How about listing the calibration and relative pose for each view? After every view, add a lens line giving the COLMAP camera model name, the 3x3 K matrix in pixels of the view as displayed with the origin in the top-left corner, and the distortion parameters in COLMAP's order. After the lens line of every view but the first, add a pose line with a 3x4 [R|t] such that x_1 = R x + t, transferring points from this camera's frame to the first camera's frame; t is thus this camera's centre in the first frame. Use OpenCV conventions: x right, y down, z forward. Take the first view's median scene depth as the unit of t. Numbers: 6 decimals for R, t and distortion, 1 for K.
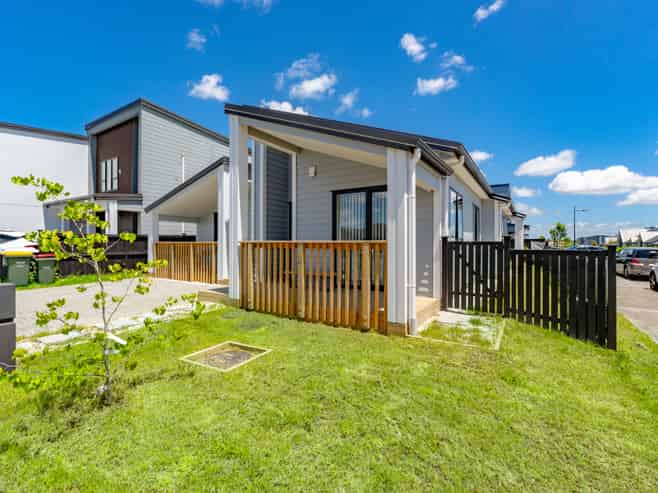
lens RADIAL K [[309.0, 0, 329.0], [0, 309.0, 246.5], [0, 0, 1]] dist [-0.002309, -0.000276]
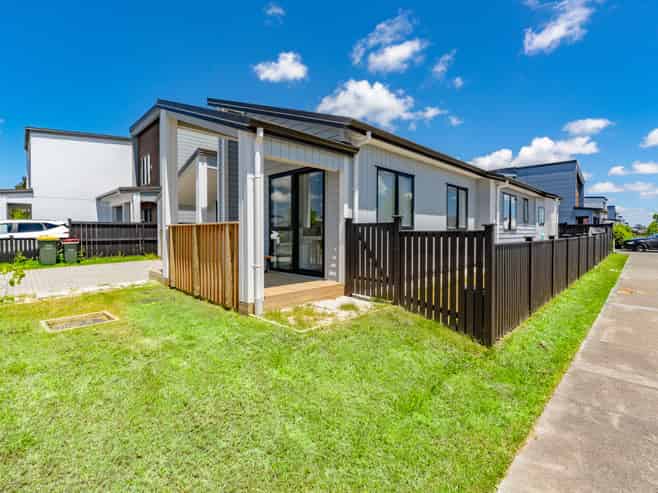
lens RADIAL K [[316.4, 0, 328.9], [0, 316.4, 239.4], [0, 0, 1]] dist [0.004887, 0.000493]
pose [[0.973158, 0.001507, -0.230135, 0.473216], [0.001371, 0.999923, 0.012343, 0.018436], [0.230136, -0.012327, 0.973080, 0.035282]]
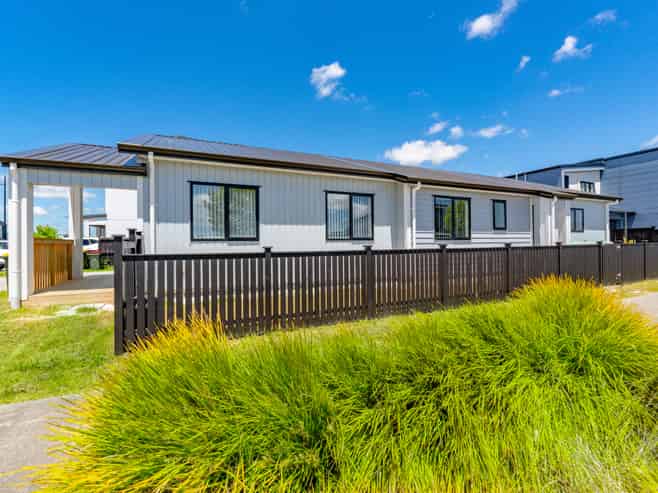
lens RADIAL K [[316.4, 0, 328.9], [0, 316.4, 239.4], [0, 0, 1]] dist [0.004887, 0.000493]
pose [[0.850013, -0.024780, -0.526179, 1.340170], [0.012809, 0.999570, -0.026382, 0.031675], [0.526606, 0.015685, 0.849965, 0.371290]]
